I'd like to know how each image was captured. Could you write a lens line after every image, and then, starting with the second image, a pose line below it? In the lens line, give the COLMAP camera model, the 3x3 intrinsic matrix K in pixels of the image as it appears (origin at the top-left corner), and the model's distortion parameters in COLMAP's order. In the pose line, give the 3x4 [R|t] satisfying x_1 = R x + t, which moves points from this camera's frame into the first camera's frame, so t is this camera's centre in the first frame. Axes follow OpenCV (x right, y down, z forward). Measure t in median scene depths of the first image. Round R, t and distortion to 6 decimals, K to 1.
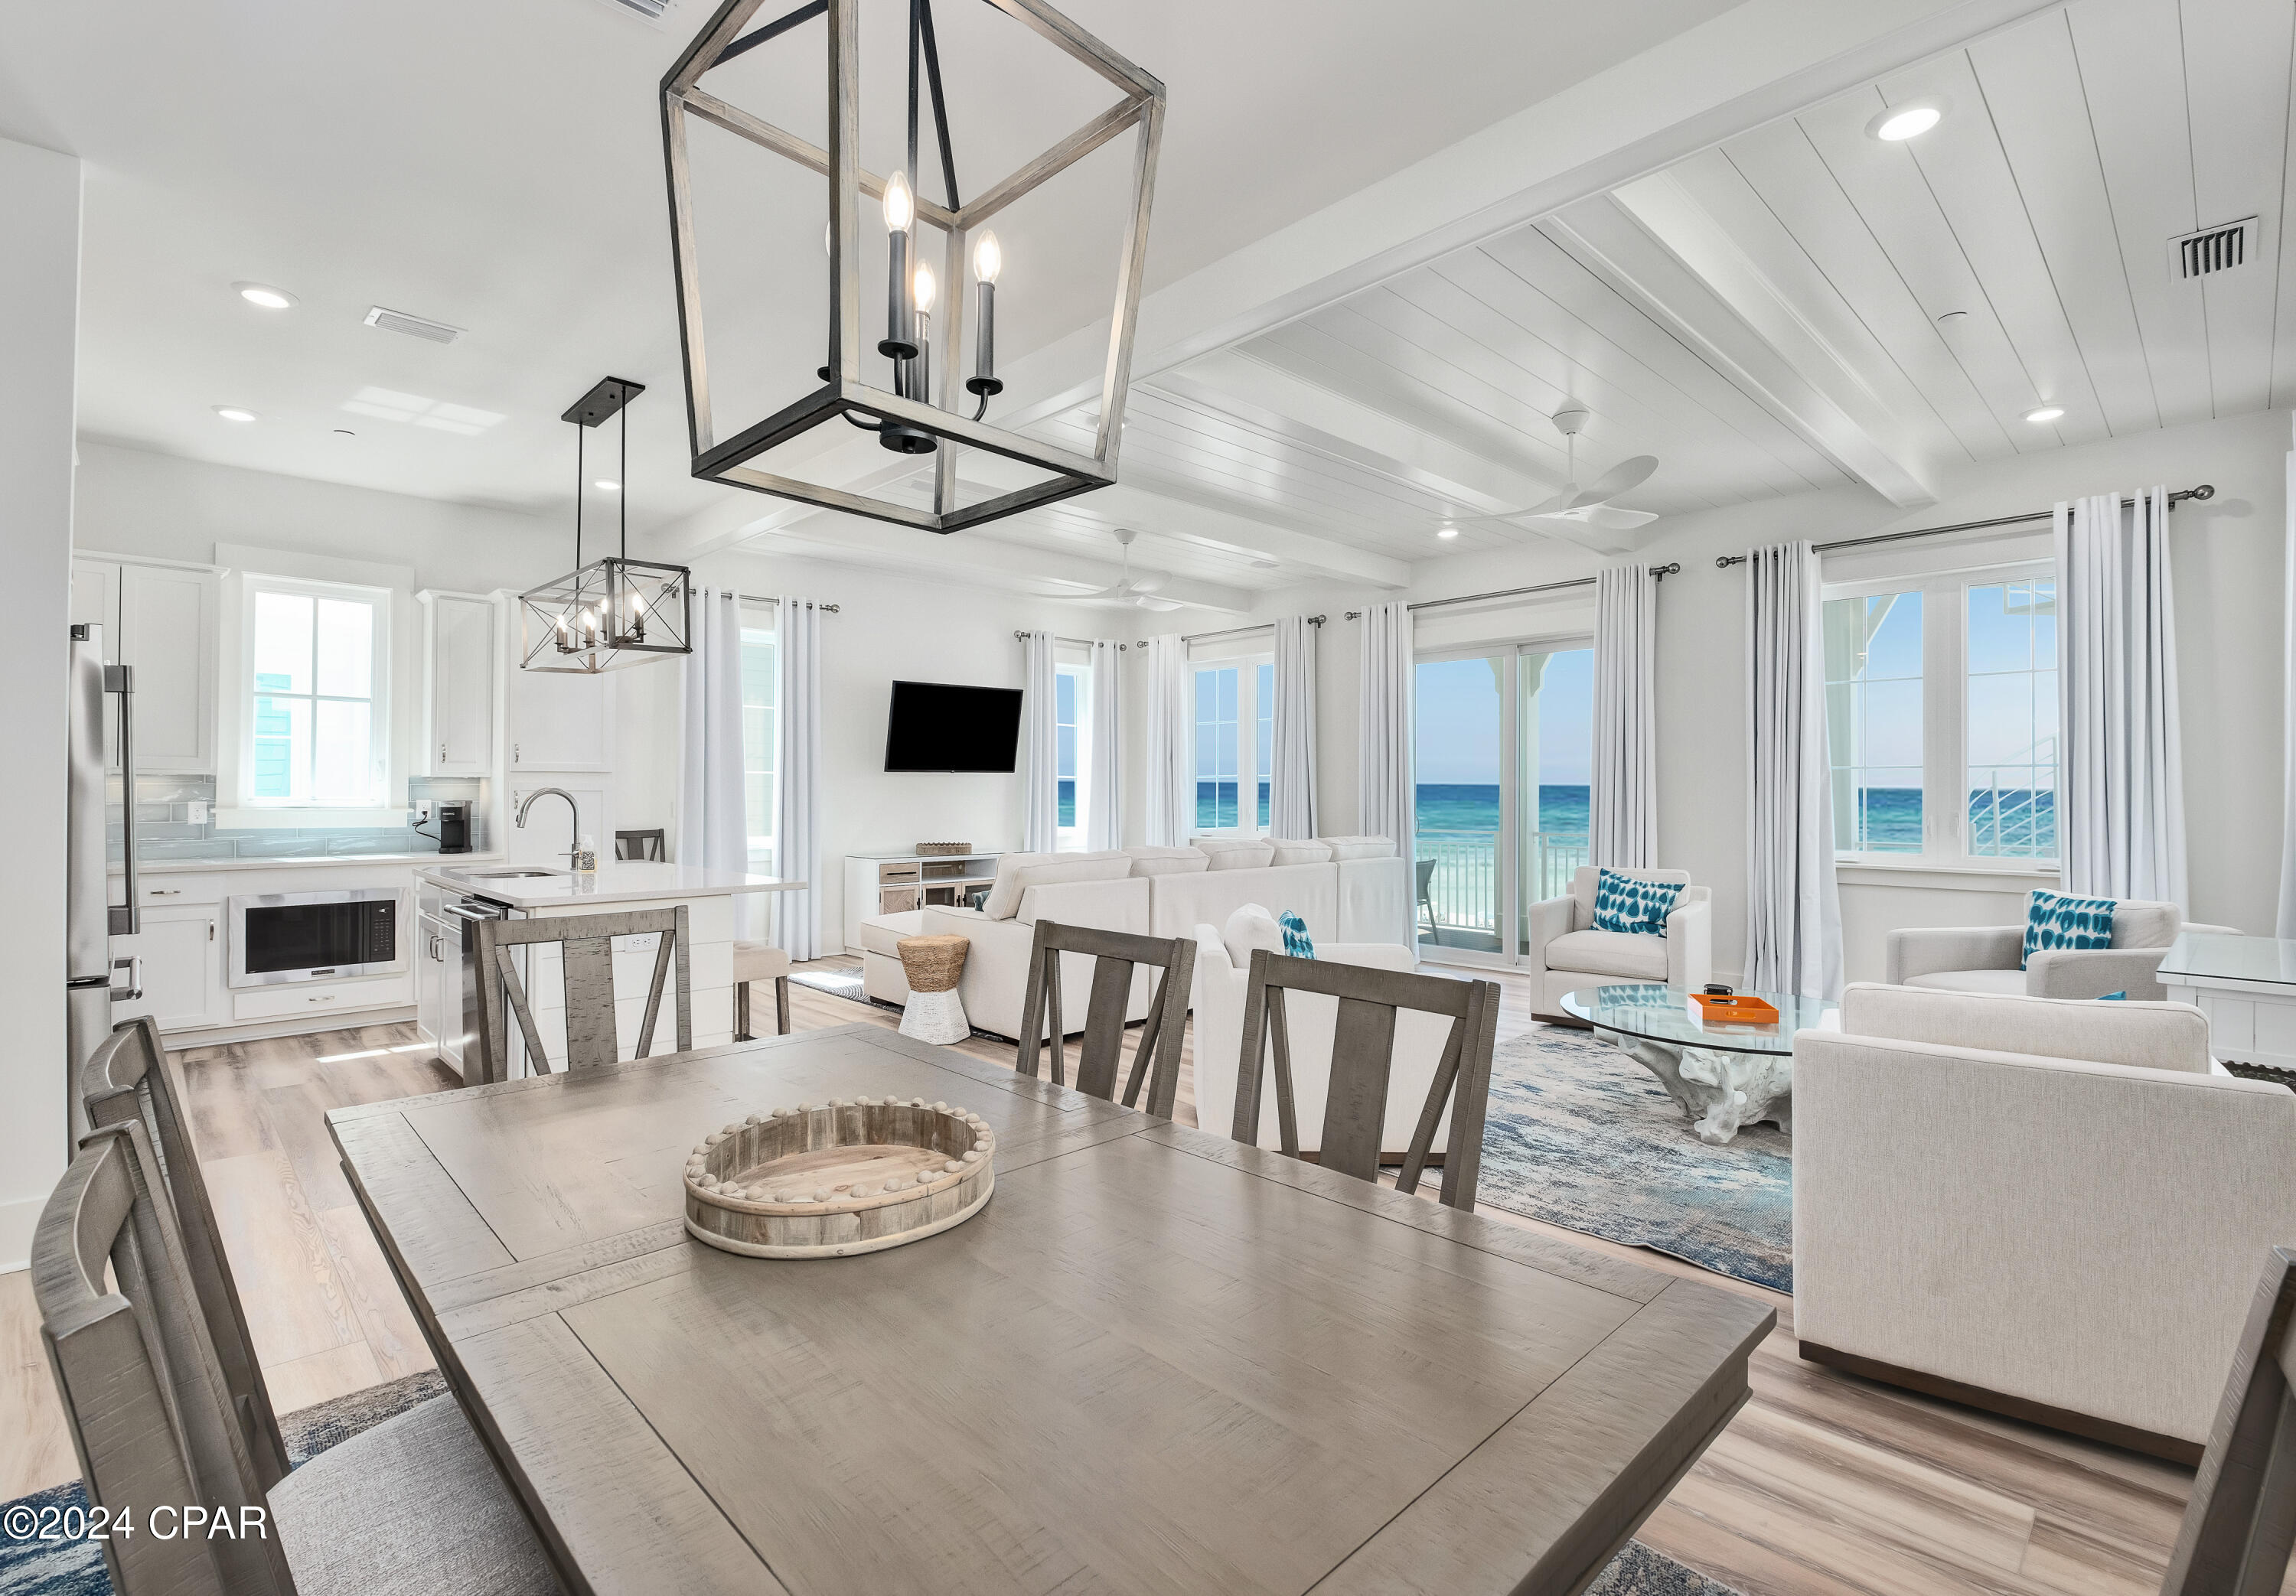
lens RADIAL K [[1055.7, 0, 1141.5], [0, 1055.7, 781.1], [0, 0, 1]] dist [0.001520, -0.009765]
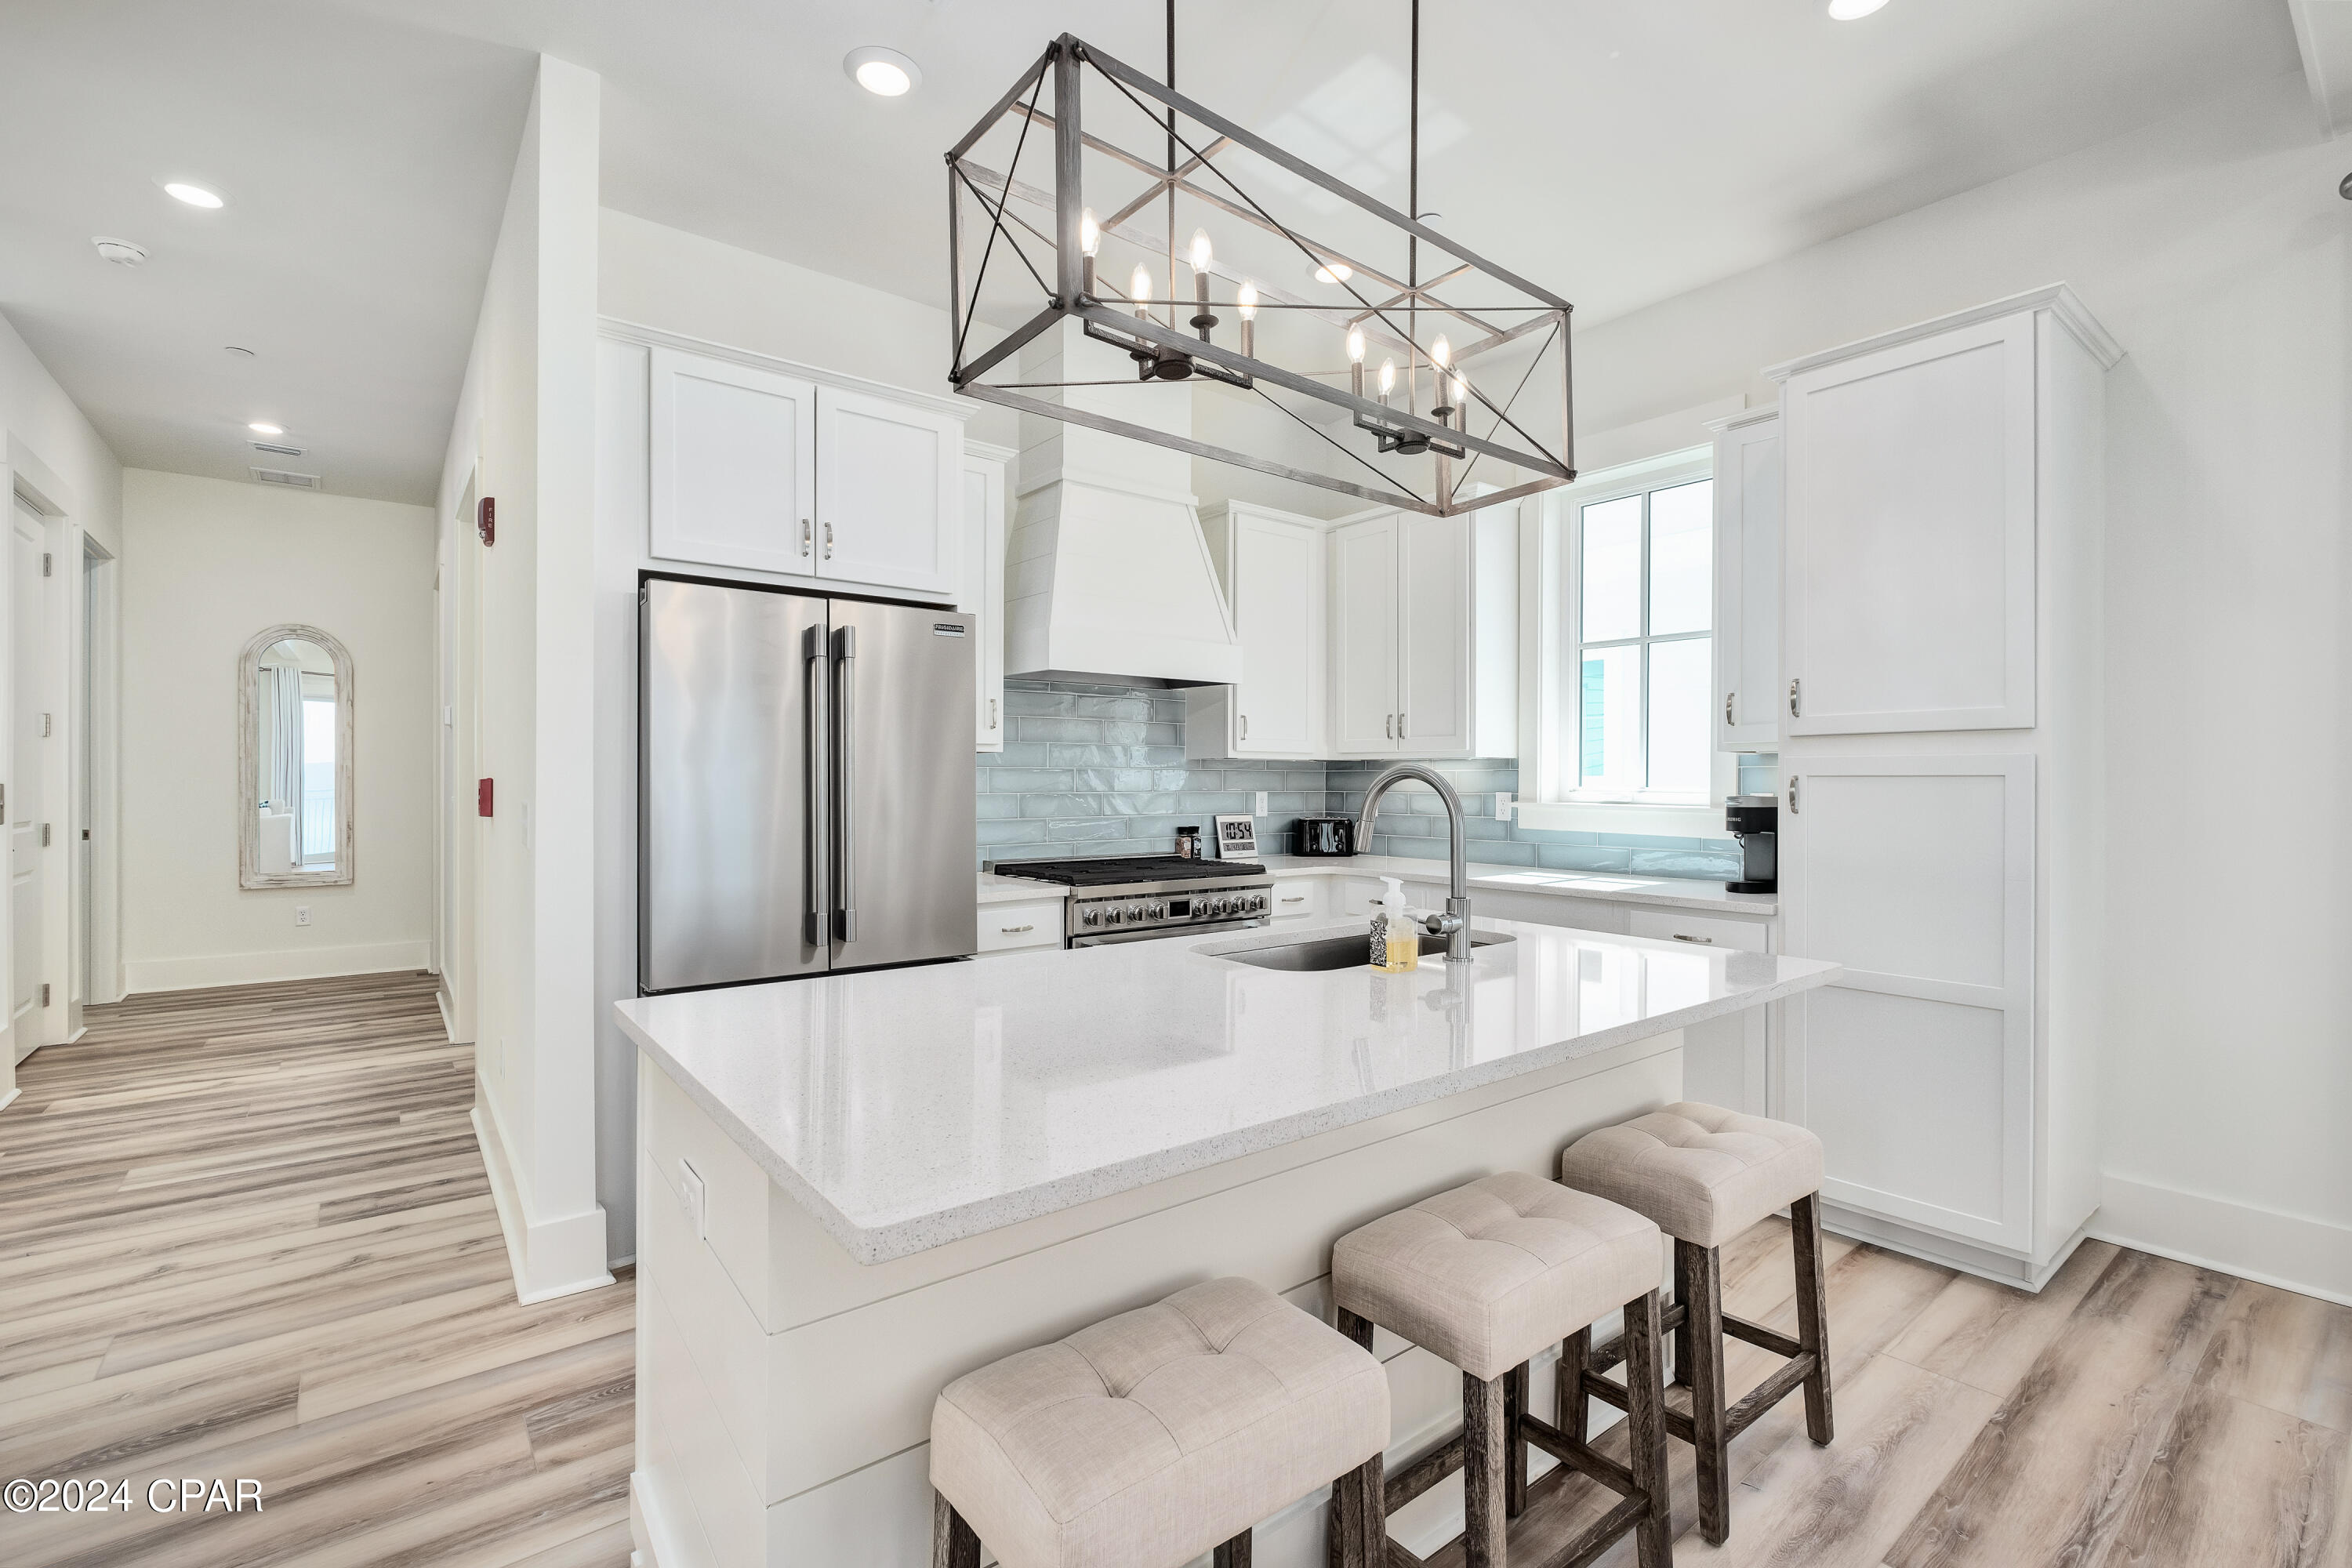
lens RADIAL K [[1035.0, 0, 1176.0], [0, 1035.0, 784.0], [0, 0, 1]] dist [-0.003004, -0.001074]
pose [[-0.091988, -0.001149, -0.995759, -0.103534], [0.007231, 0.999972, -0.001822, 0.012644], [0.995734, -0.007368, -0.091977, 0.800651]]
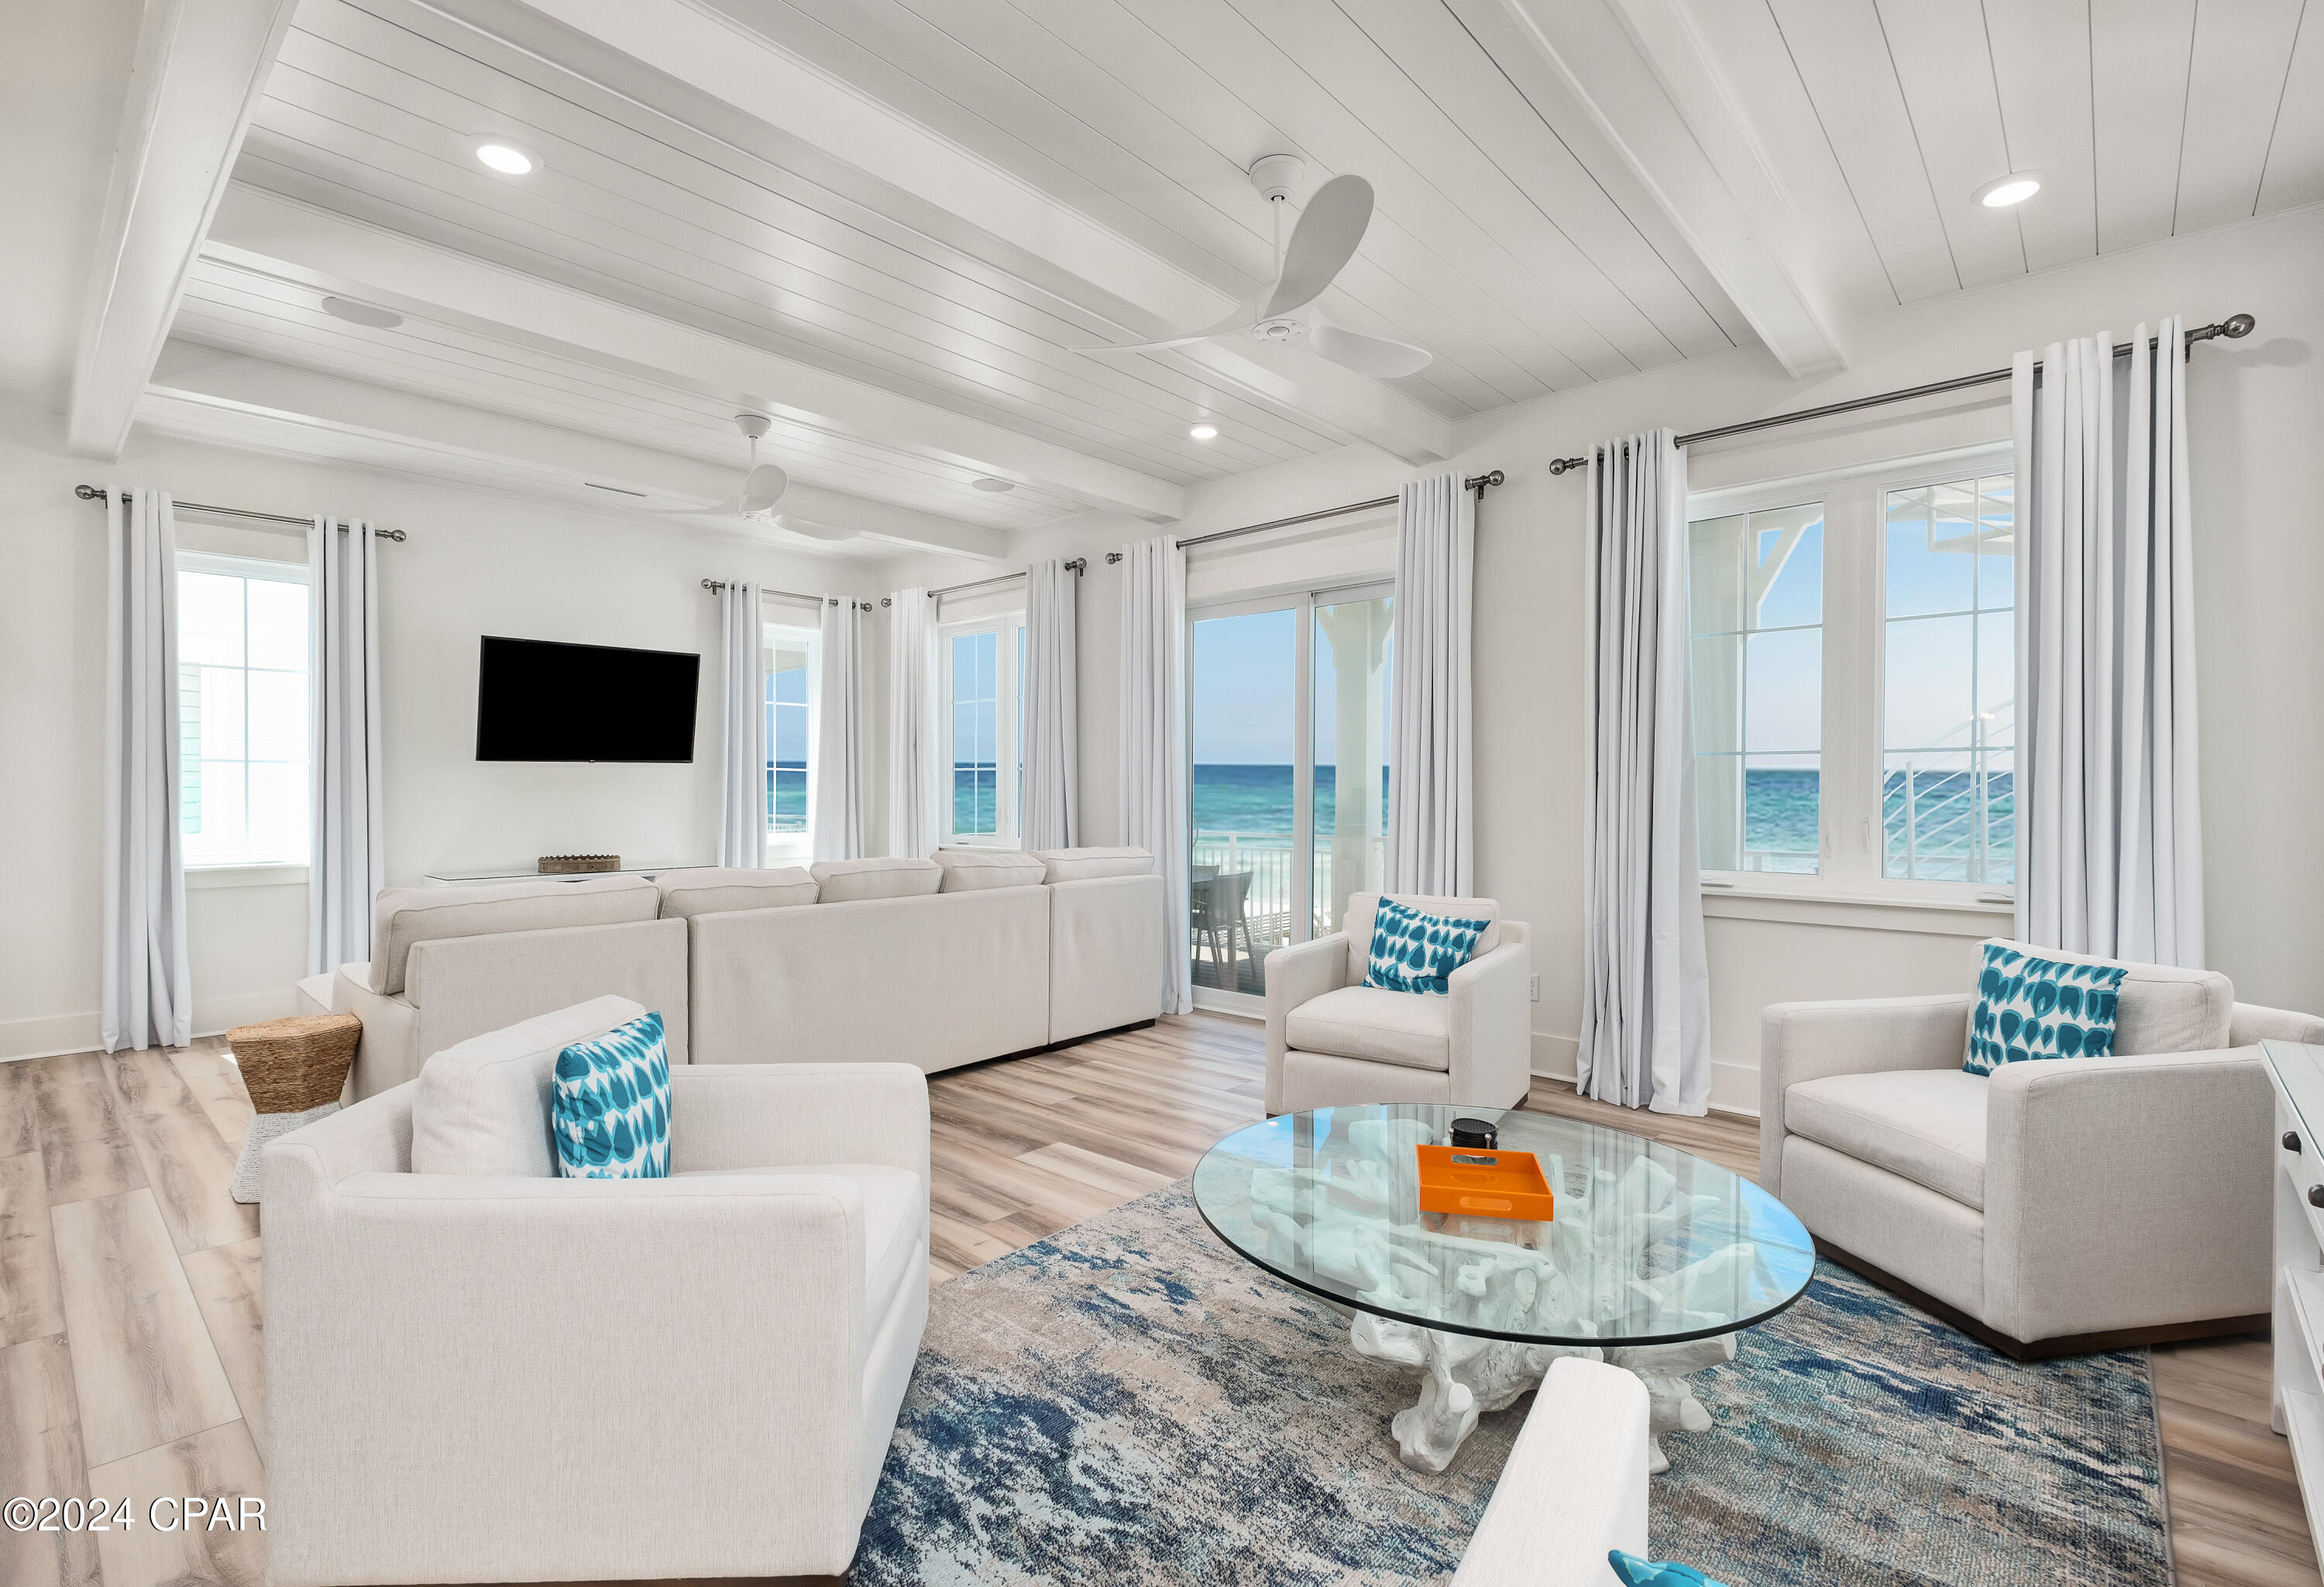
lens RADIAL K [[1054.7, 0, 1155.7], [0, 1054.7, 801.8], [0, 0, 1]] dist [-0.000890, -0.006696]
pose [[0.997159, -0.000811, 0.075318, 0.241538], [-0.000803, 0.999771, 0.021404, 0.005081], [-0.075318, -0.021403, 0.996930, 0.325624]]
